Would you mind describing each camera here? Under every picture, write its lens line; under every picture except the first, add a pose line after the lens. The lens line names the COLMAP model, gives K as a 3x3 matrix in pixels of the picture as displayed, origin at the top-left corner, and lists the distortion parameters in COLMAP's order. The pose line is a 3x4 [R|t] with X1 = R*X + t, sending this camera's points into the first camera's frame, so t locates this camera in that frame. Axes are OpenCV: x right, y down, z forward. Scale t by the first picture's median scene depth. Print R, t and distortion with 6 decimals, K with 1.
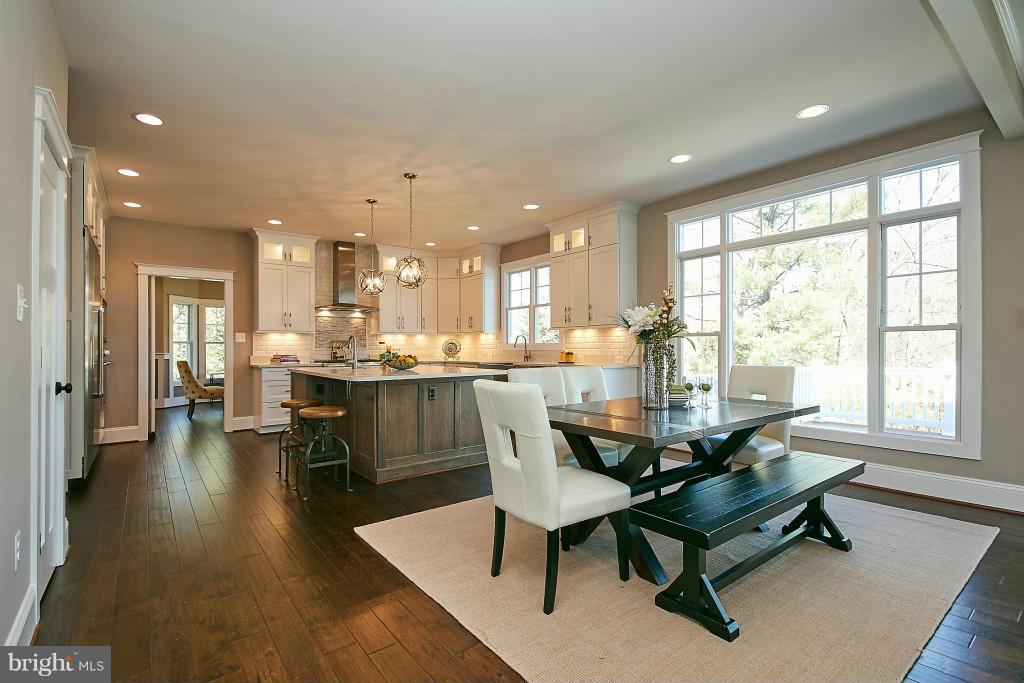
lens RADIAL K [[471.0, 0, 511.0], [0, 471.0, 345.4], [0, 0, 1]] dist [0.001210, 0.000509]
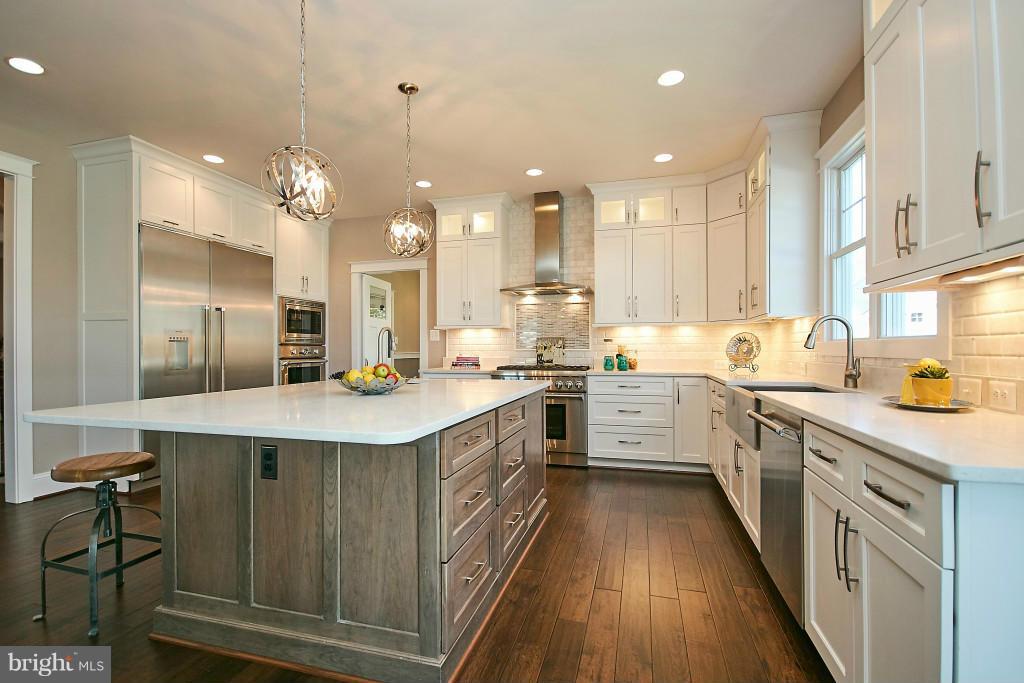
lens RADIAL K [[471.0, 0, 511.0], [0, 471.0, 345.4], [0, 0, 1]] dist [0.001210, 0.000509]
pose [[0.589890, 0.000816, -0.807483, 0.204779], [-0.001845, 0.999998, -0.000338, 0.001922], [0.807482, 0.001689, 0.589890, 0.675206]]
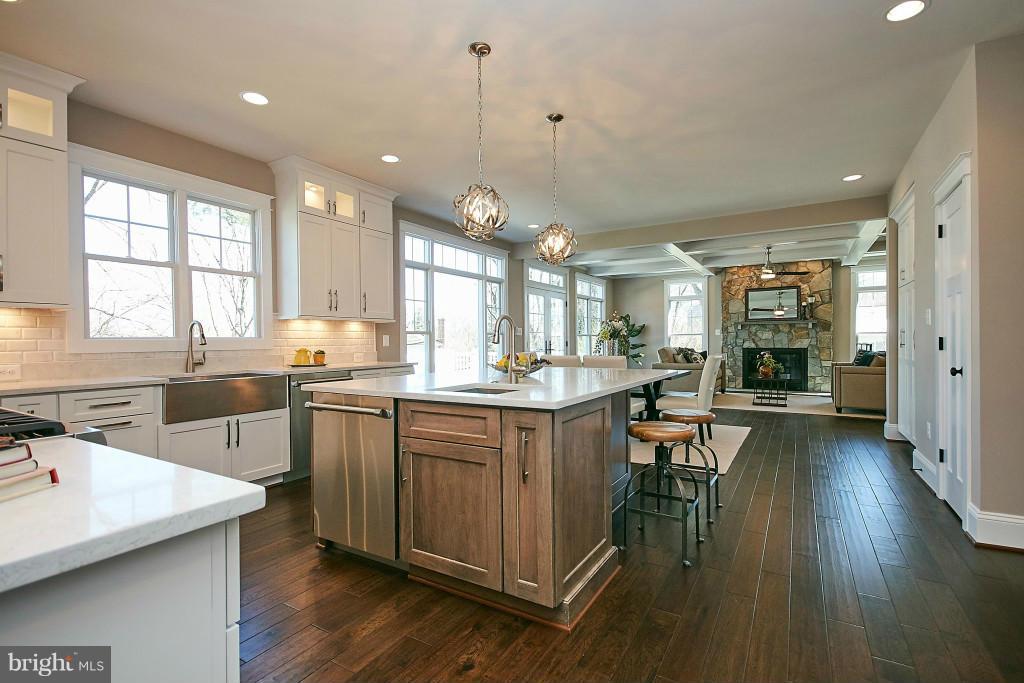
lens RADIAL K [[471.0, 0, 511.0], [0, 471.0, 345.4], [0, 0, 1]] dist [0.001210, 0.000509]
pose [[-0.347654, -0.001920, 0.937621, -0.685162], [0.007627, 0.999959, 0.004876, 0.004552], [-0.937592, 0.008846, -0.347625, 1.009292]]
